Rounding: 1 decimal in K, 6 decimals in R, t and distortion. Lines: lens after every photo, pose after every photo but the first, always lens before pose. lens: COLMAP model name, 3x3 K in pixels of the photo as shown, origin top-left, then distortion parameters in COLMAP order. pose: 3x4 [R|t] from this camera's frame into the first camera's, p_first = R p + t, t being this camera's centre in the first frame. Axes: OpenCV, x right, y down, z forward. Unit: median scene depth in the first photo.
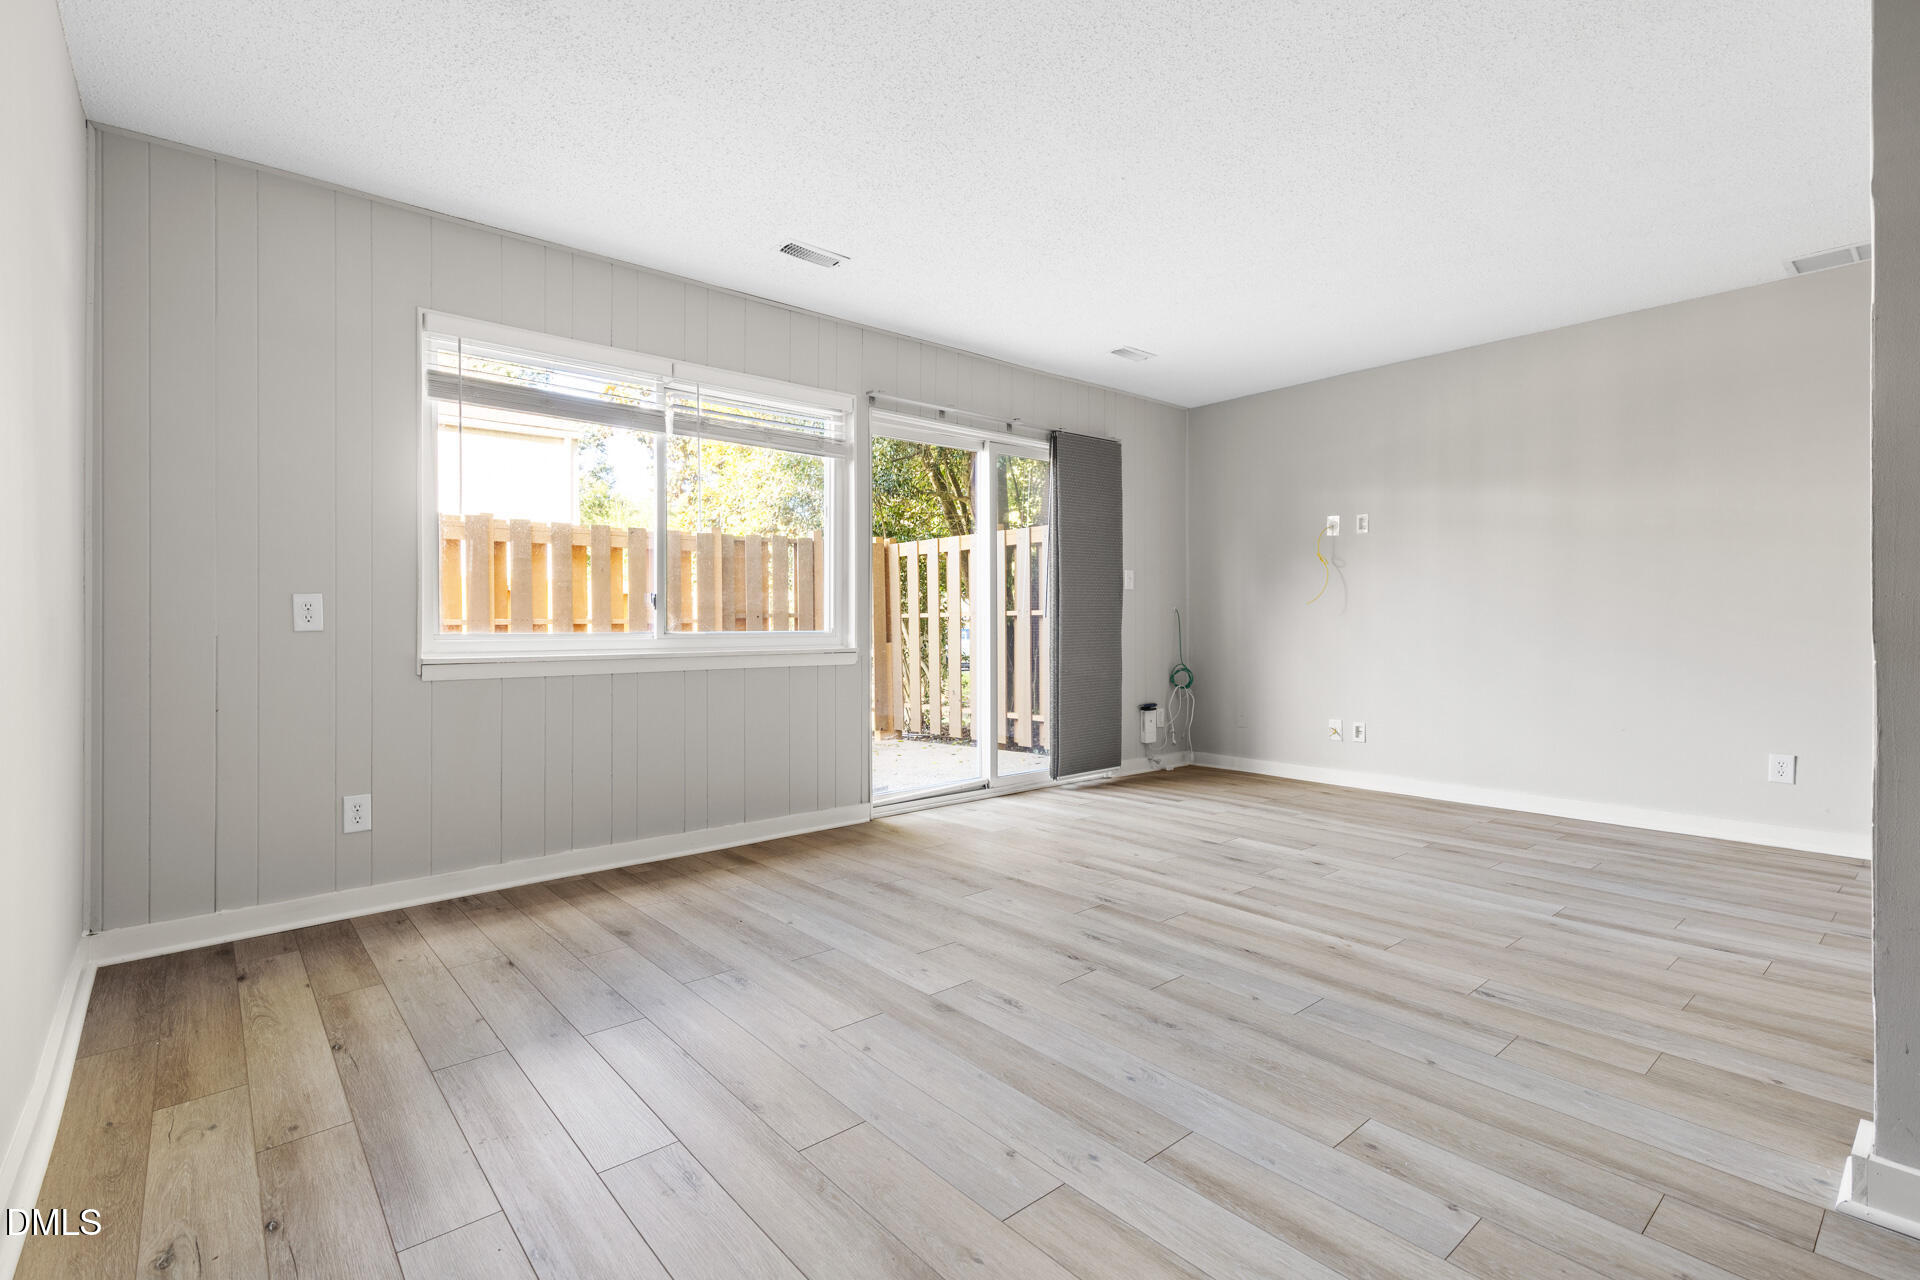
lens RADIAL K [[870.5, 0, 964.5], [0, 870.5, 617.0], [0, 0, 1]] dist [0.005367, -0.000118]
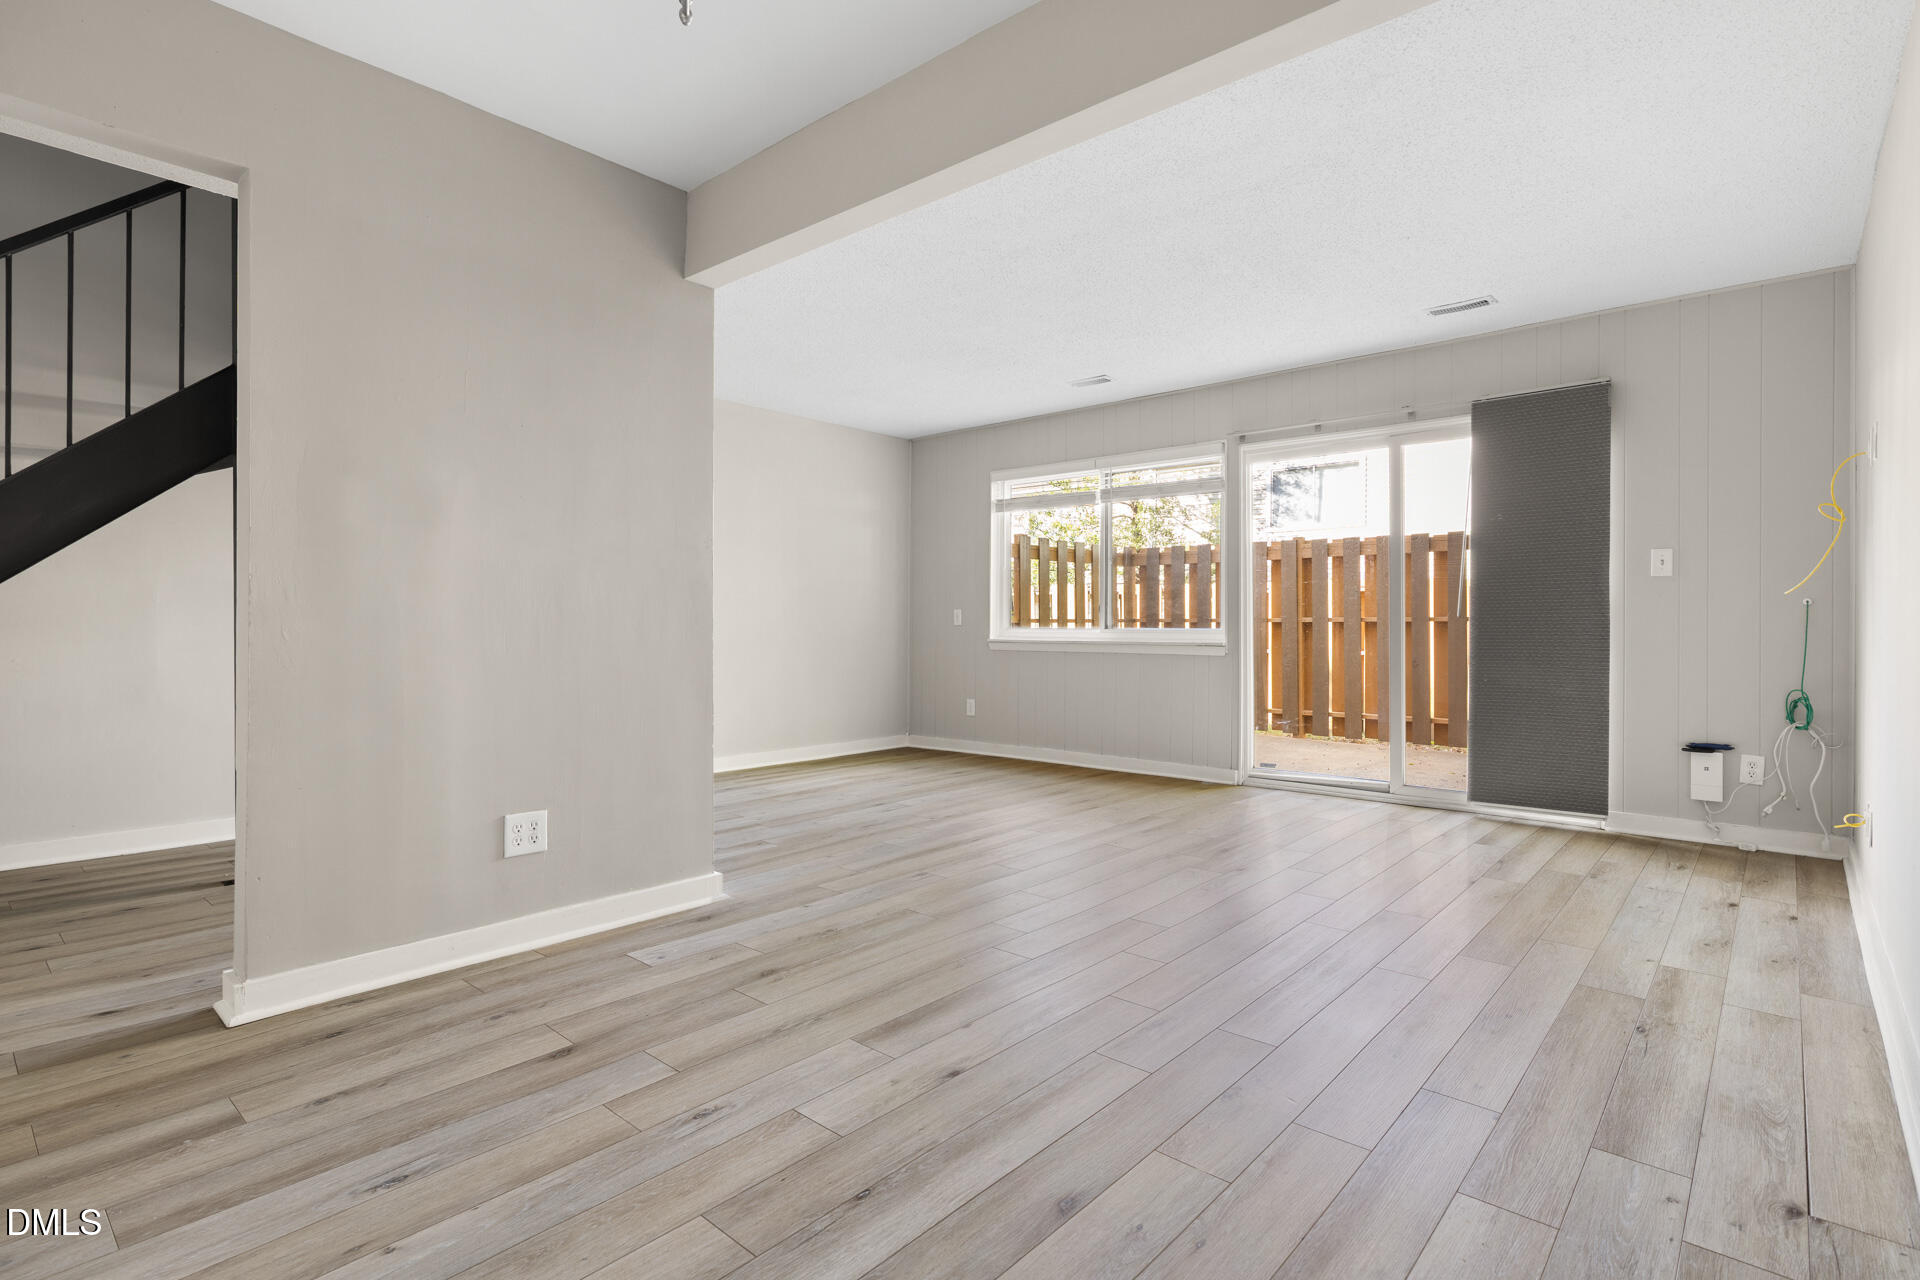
lens RADIAL K [[955.2, 0, 964.7], [0, 955.2, 610.7], [0, 0, 1]] dist [-0.011462, 0.001187]
pose [[0.140112, -0.005187, -0.990122, 1.786754], [0.010715, 0.999936, -0.003722, -0.013796], [0.990078, -0.010088, 0.140159, 0.677614]]
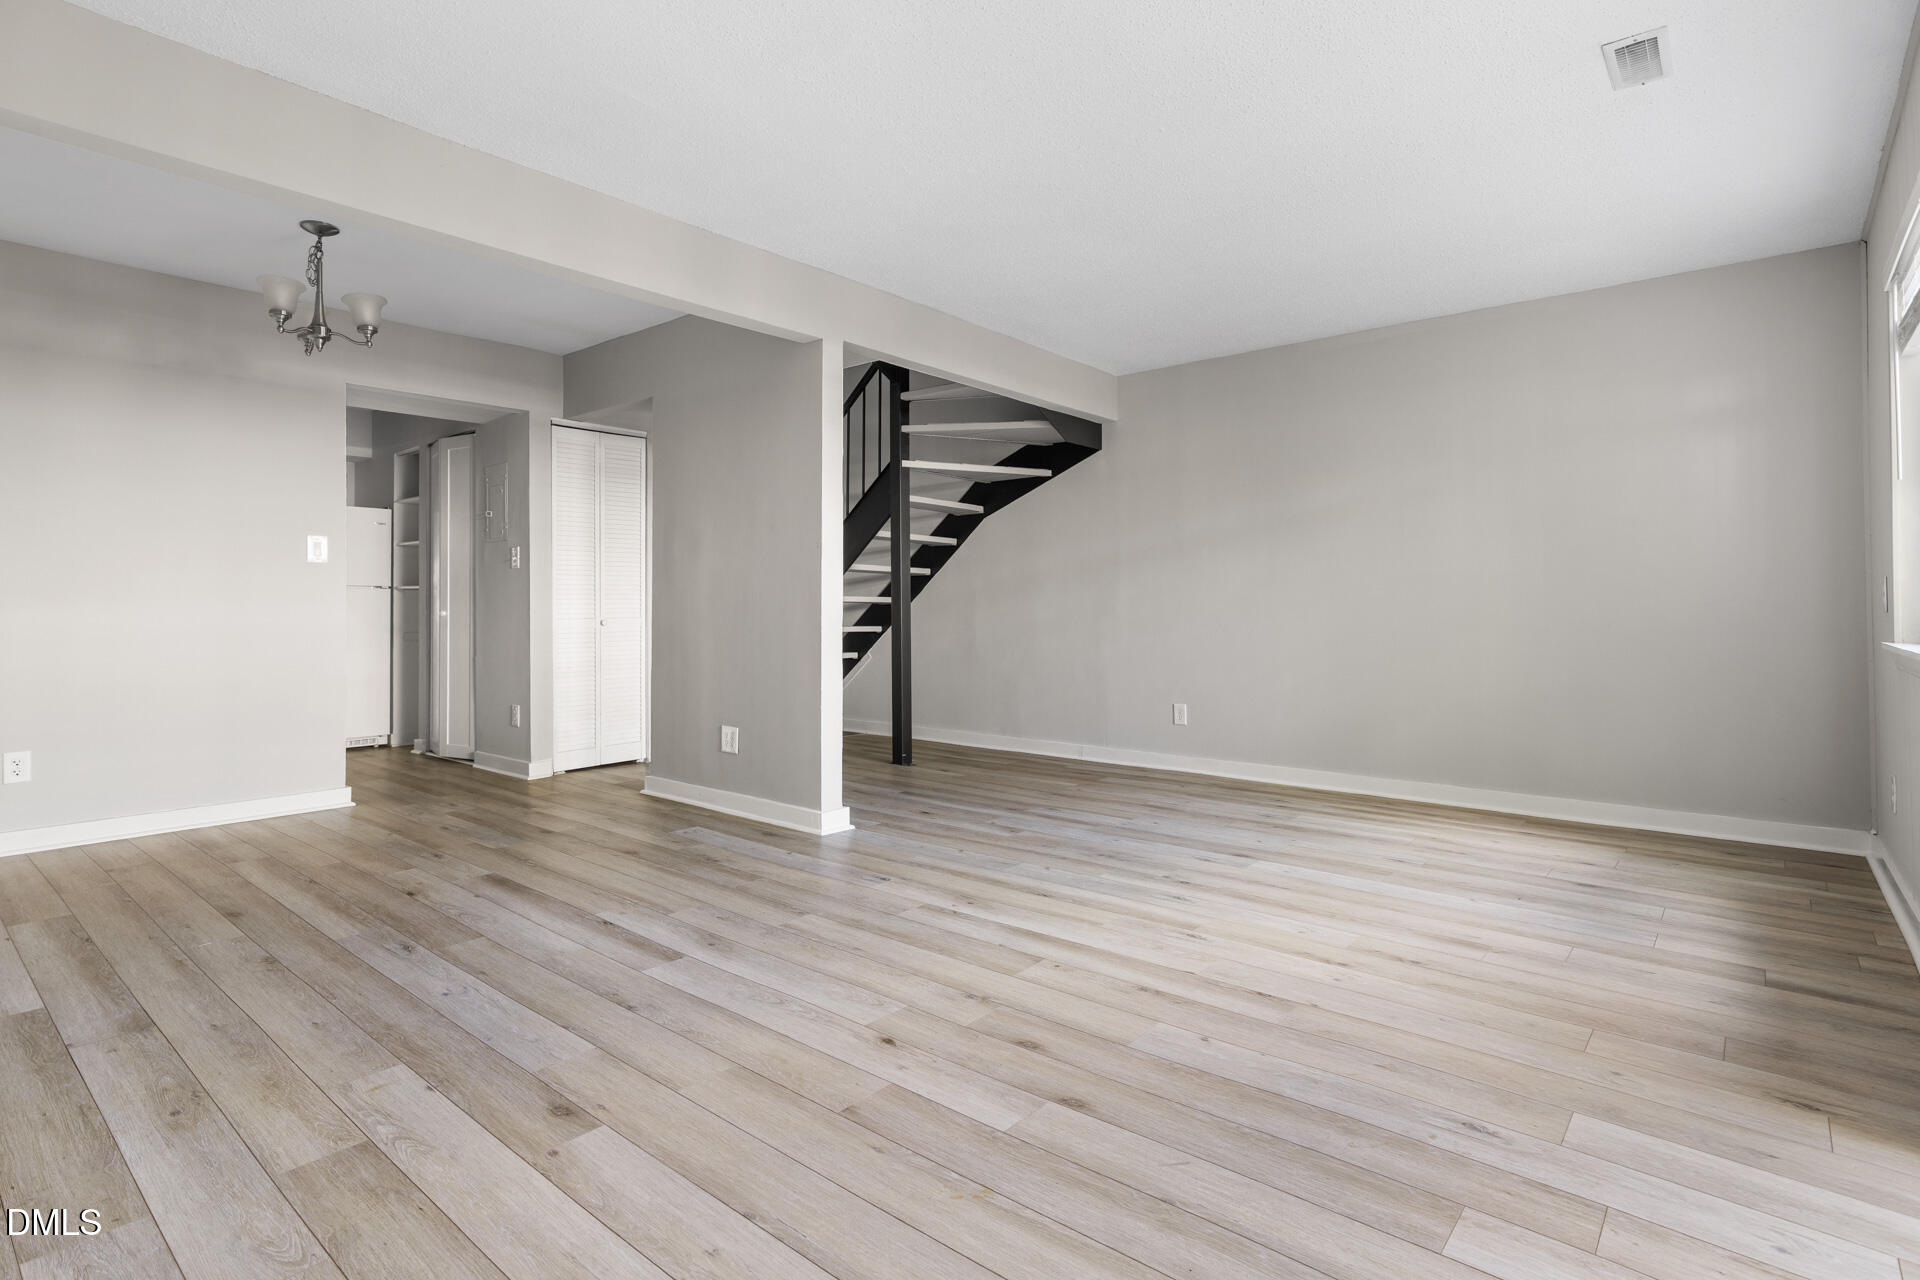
lens RADIAL K [[955.2, 0, 964.7], [0, 955.2, 610.7], [0, 0, 1]] dist [-0.011462, 0.001187]
pose [[-0.988461, 0.006629, -0.151328, 0.557162], [0.007827, 0.999943, -0.007320, 0.012687], [0.151271, -0.008420, -0.988456, 2.015156]]
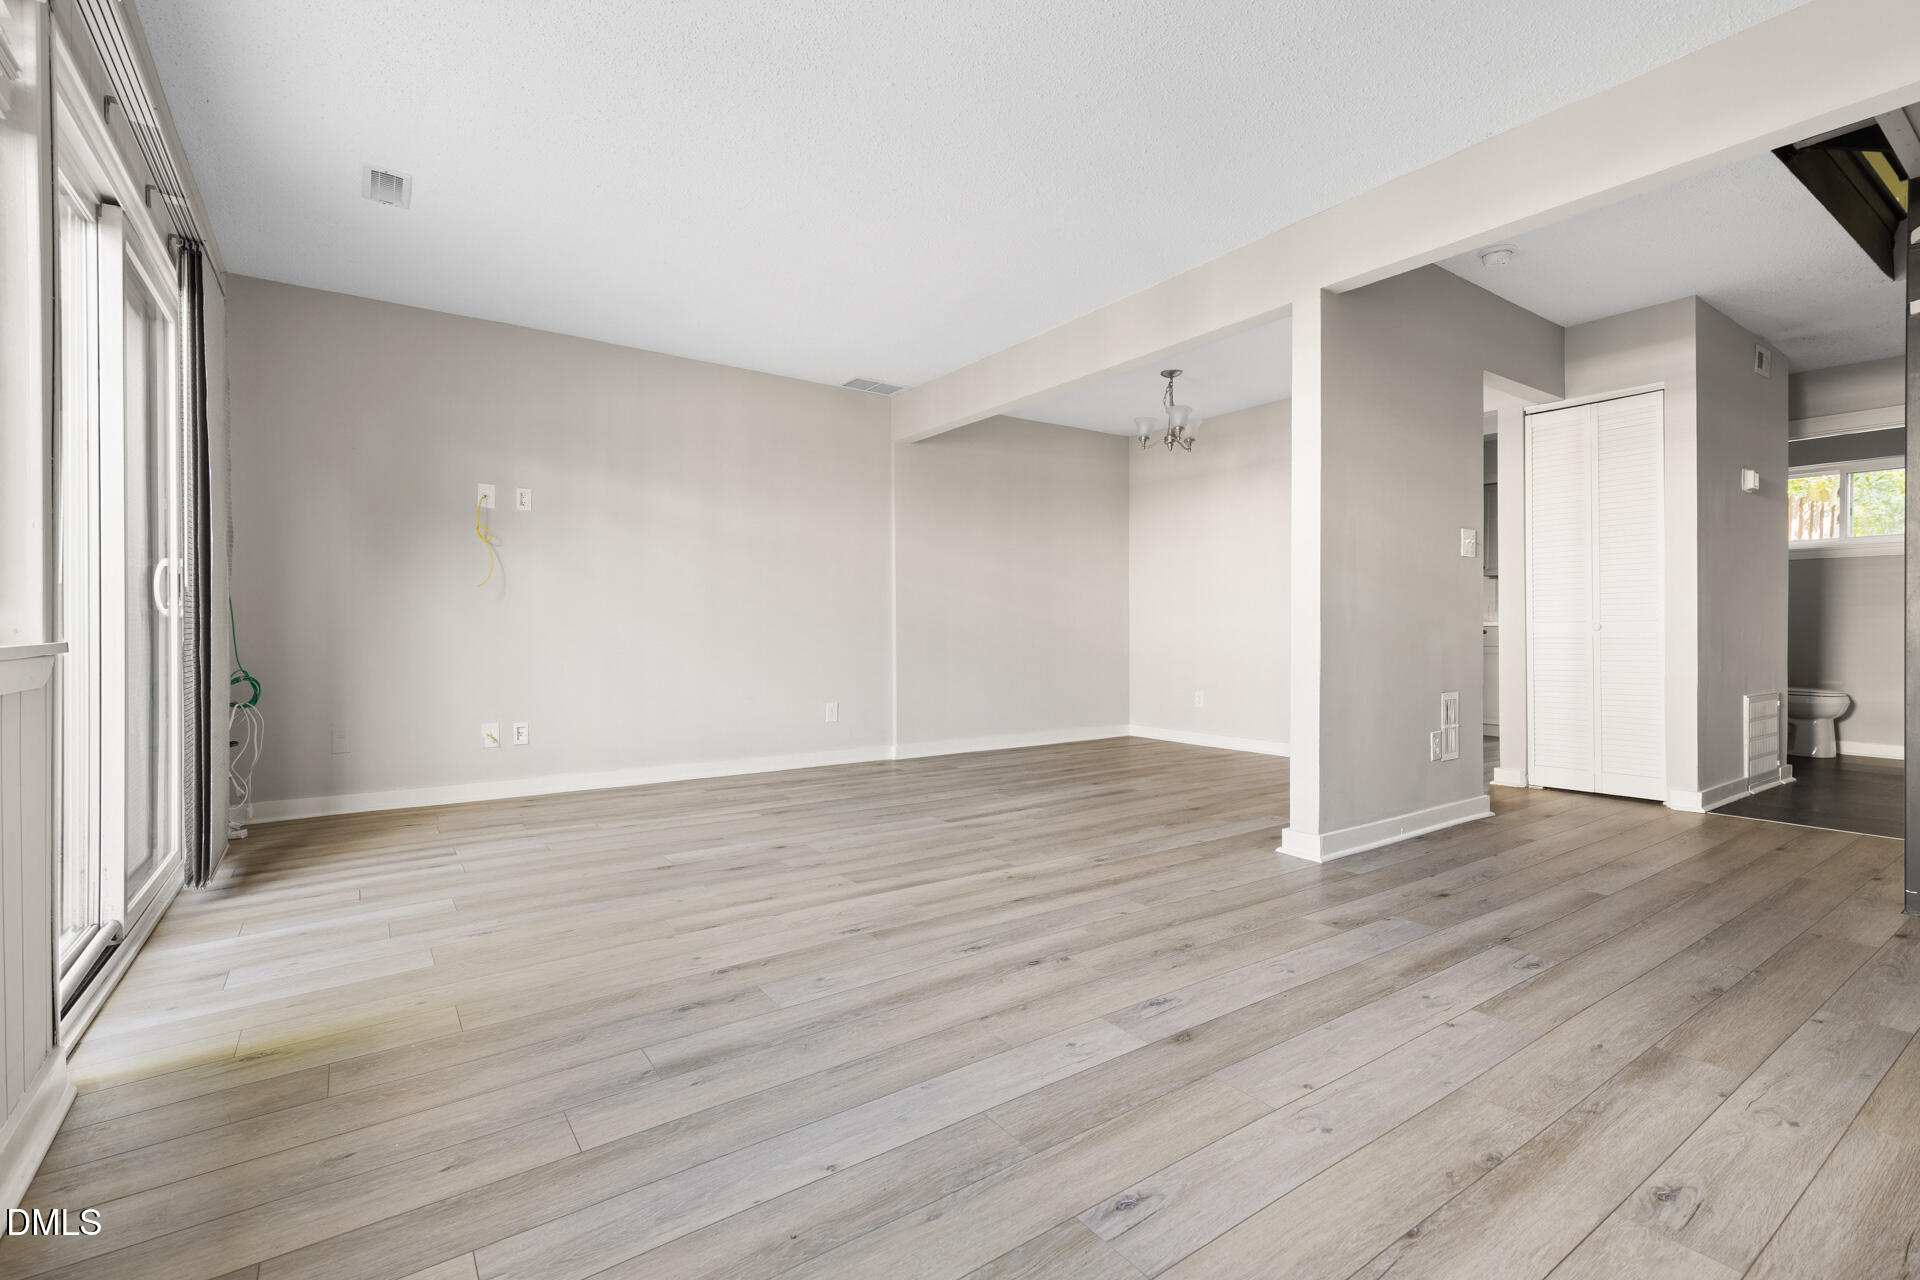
lens RADIAL K [[857.4, 0, 937.8], [0, 857.4, 627.2], [0, 0, 1]] dist [0.006776, -0.000422]
pose [[0.117365, 0.001723, 0.993087, -0.688799], [-0.011600, 0.999933, -0.000364, 0.035496], [-0.993021, -0.011478, 0.117377, 0.880959]]
